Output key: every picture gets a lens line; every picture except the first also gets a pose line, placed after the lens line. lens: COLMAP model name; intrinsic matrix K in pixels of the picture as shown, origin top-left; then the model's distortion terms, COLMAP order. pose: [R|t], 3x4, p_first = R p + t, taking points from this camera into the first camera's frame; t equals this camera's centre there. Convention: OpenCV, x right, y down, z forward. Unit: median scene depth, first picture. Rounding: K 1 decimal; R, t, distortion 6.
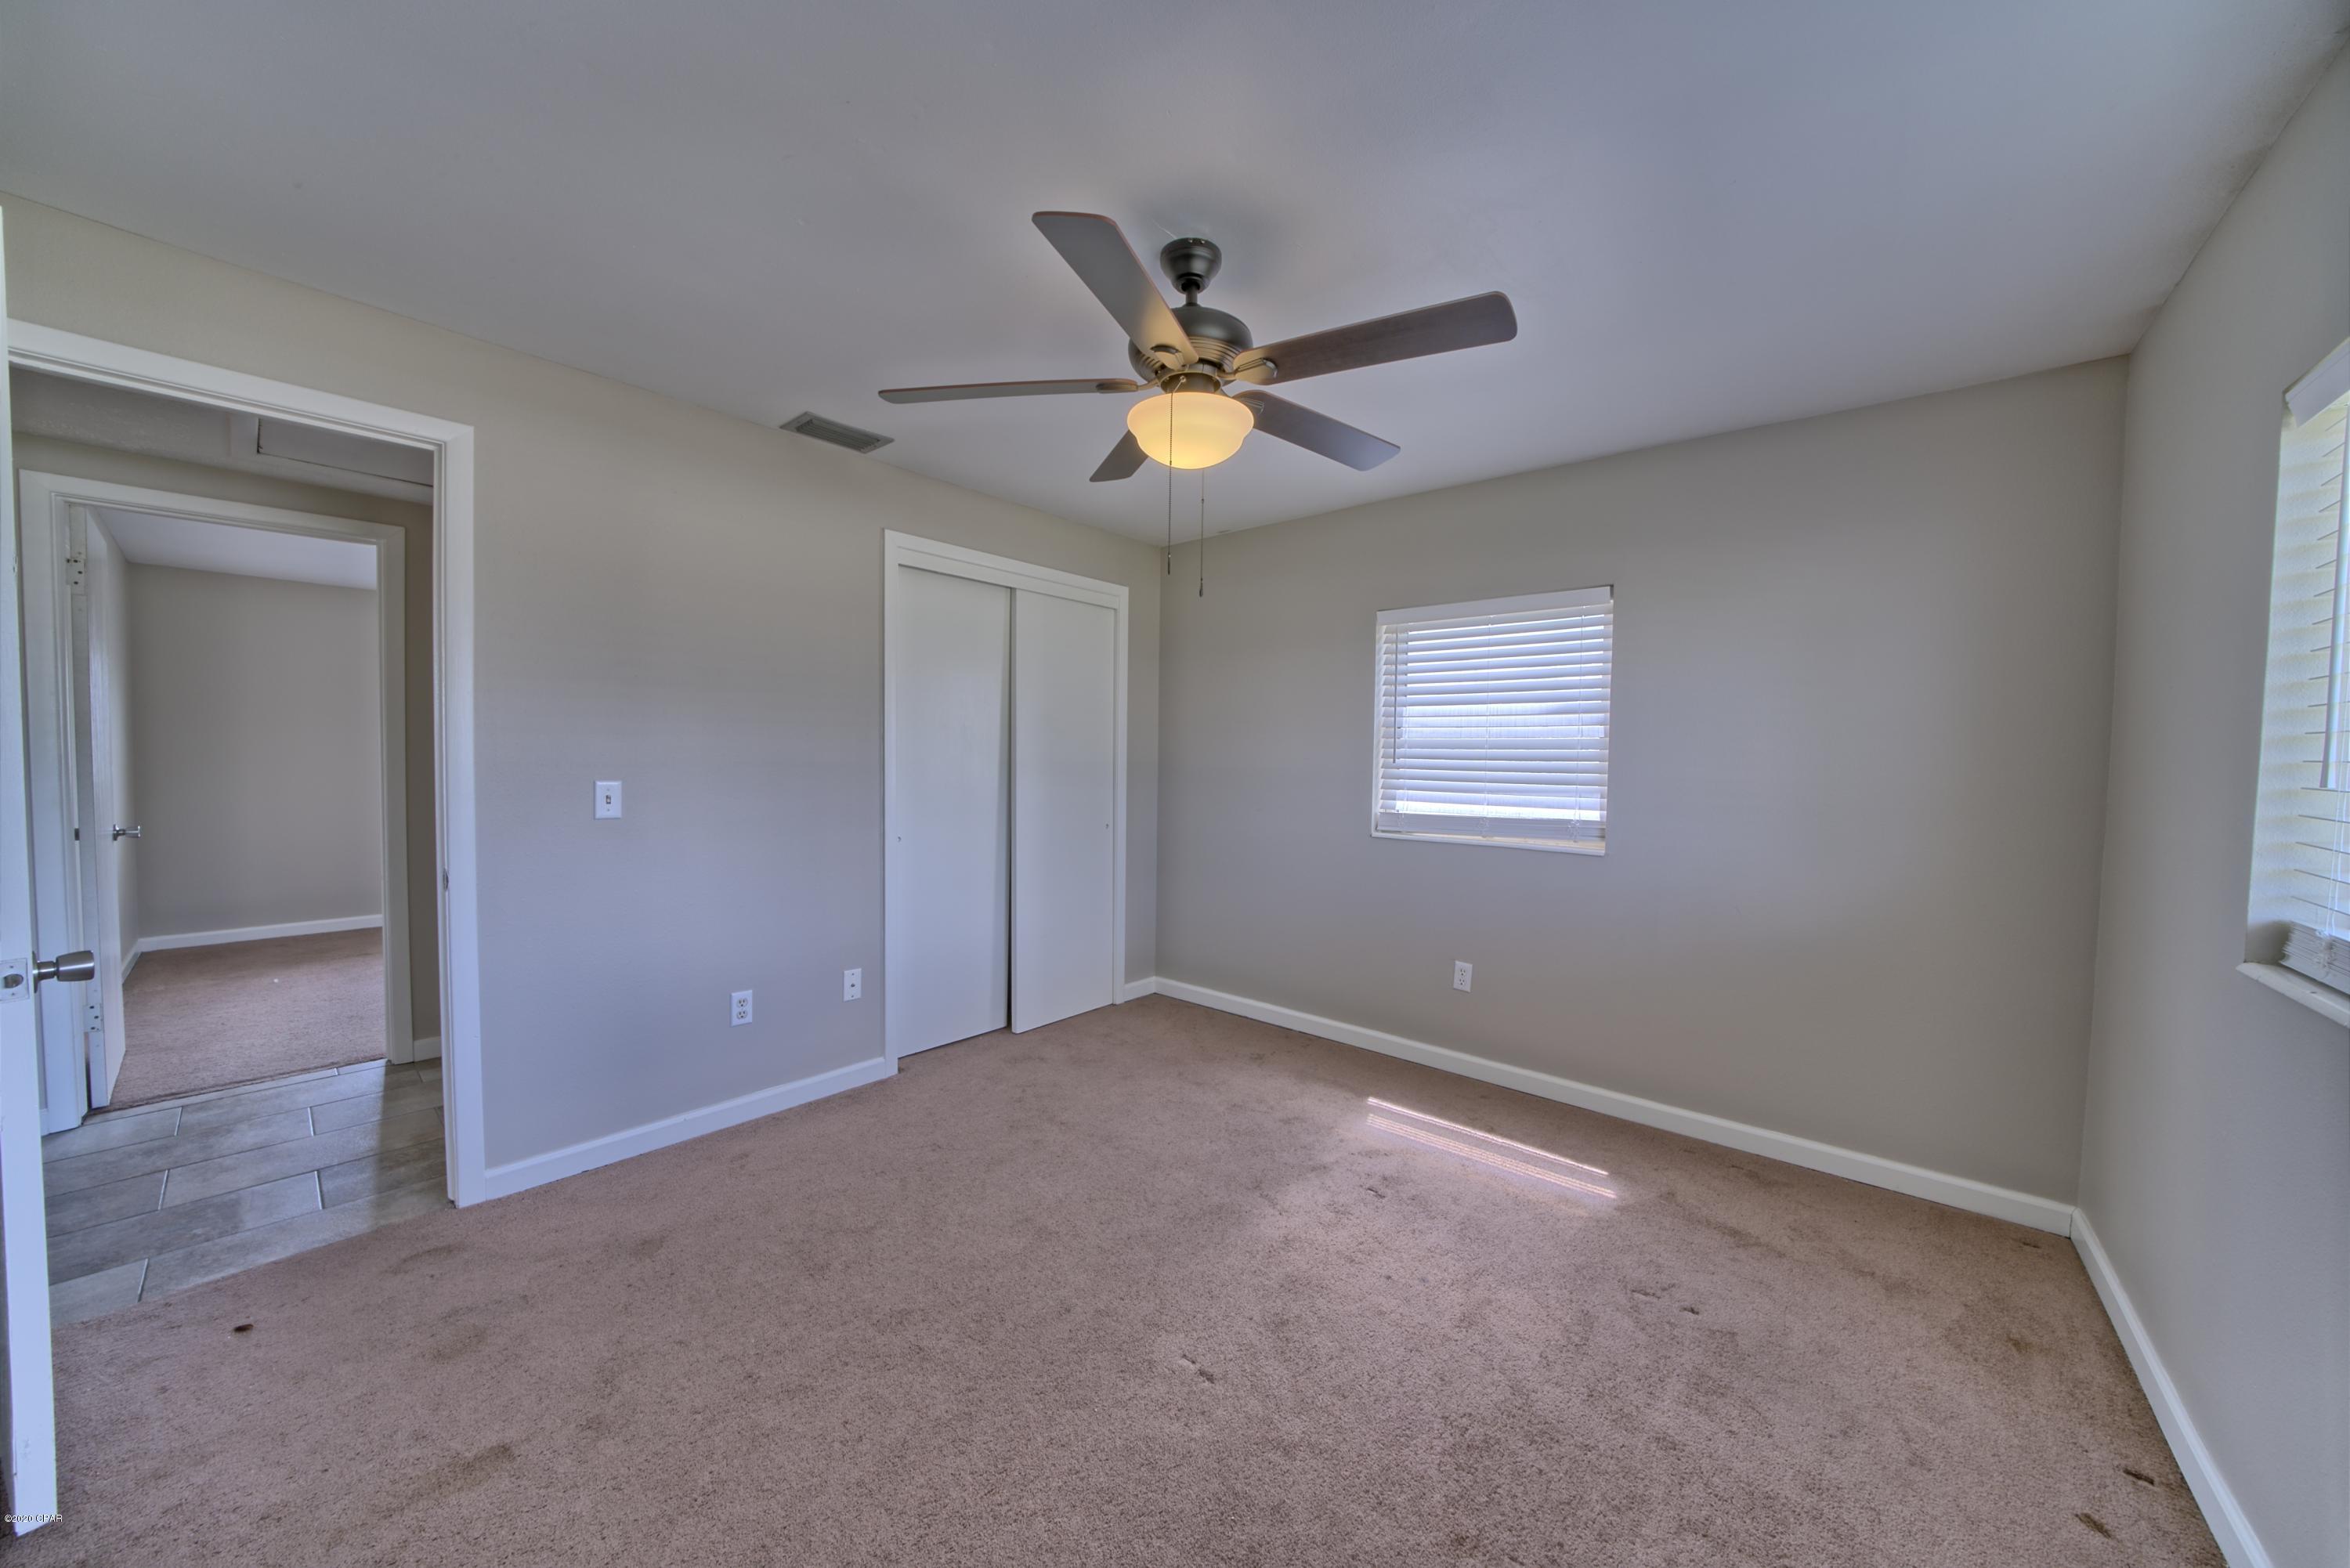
lens RADIAL K [[811.4, 0, 1168.9], [0, 811.4, 786.5], [0, 0, 1]] dist [-0.021156, 0.000242]
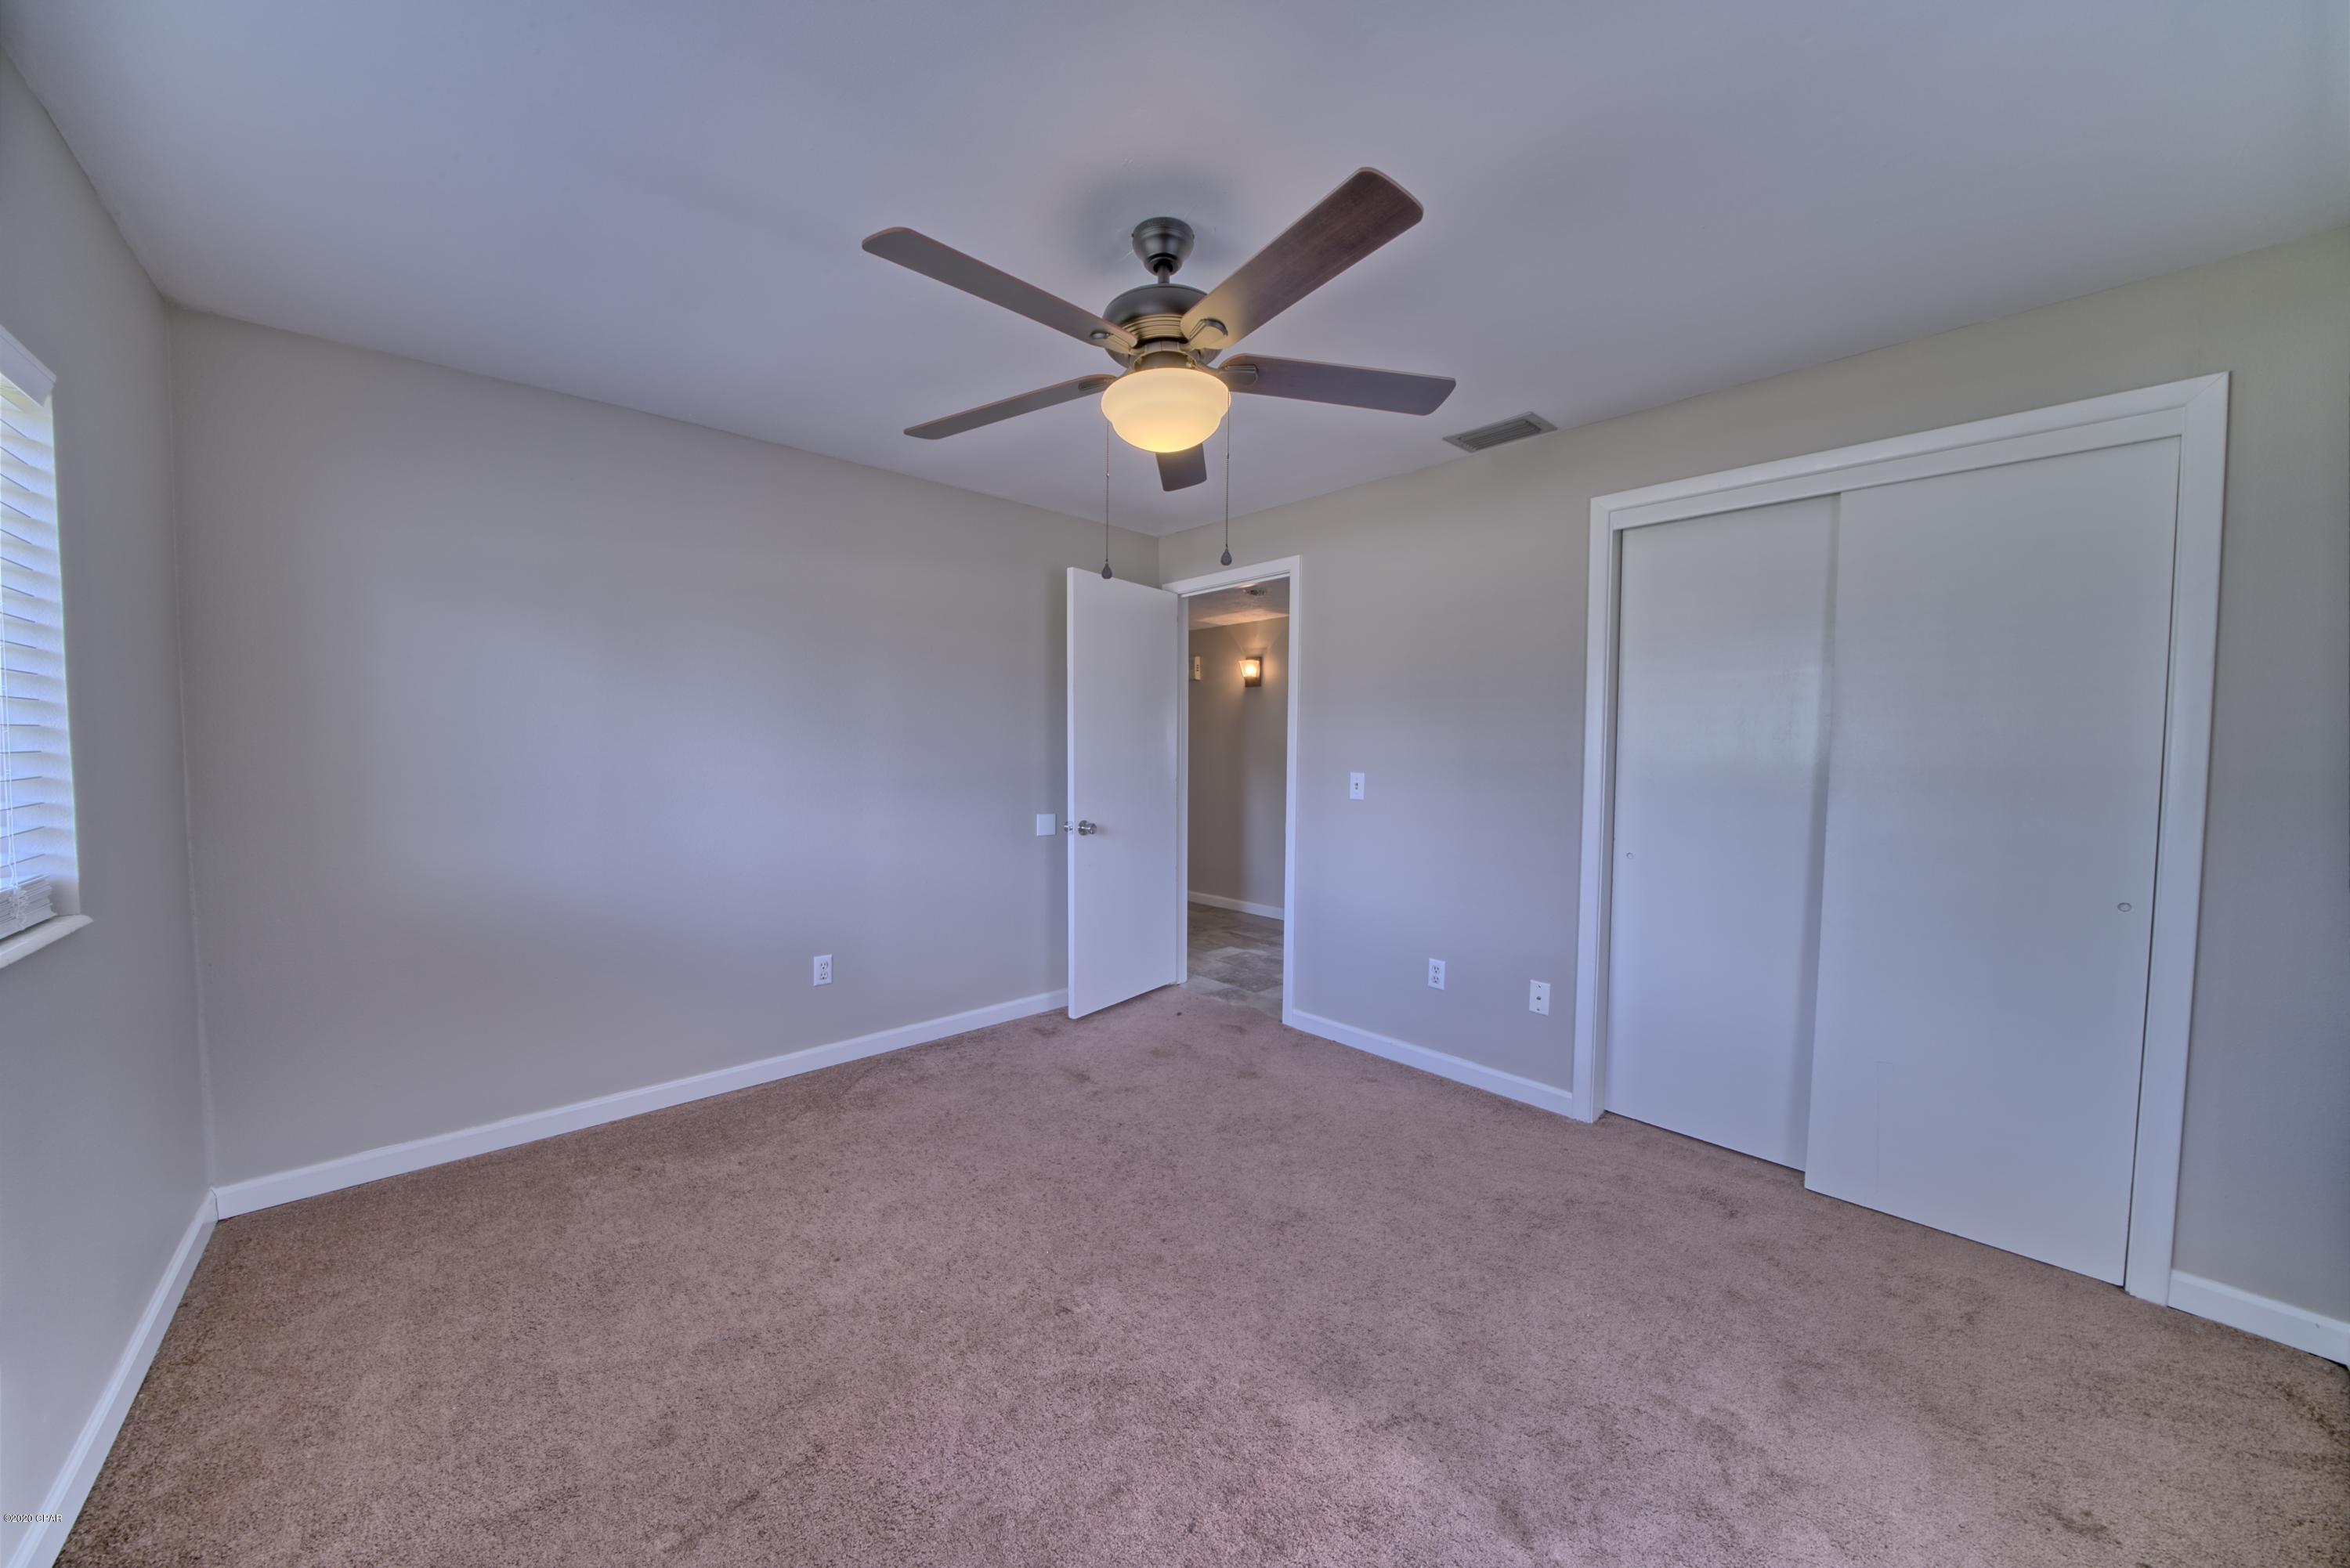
lens RADIAL K [[811.4, 0, 1168.9], [0, 811.4, 786.5], [0, 0, 1]] dist [-0.021156, 0.000242]
pose [[-0.114305, 0.032939, -0.992899, 0.657894], [-0.046662, 0.998169, 0.038486, -0.019811], [0.992349, 0.050730, -0.112559, 0.740816]]
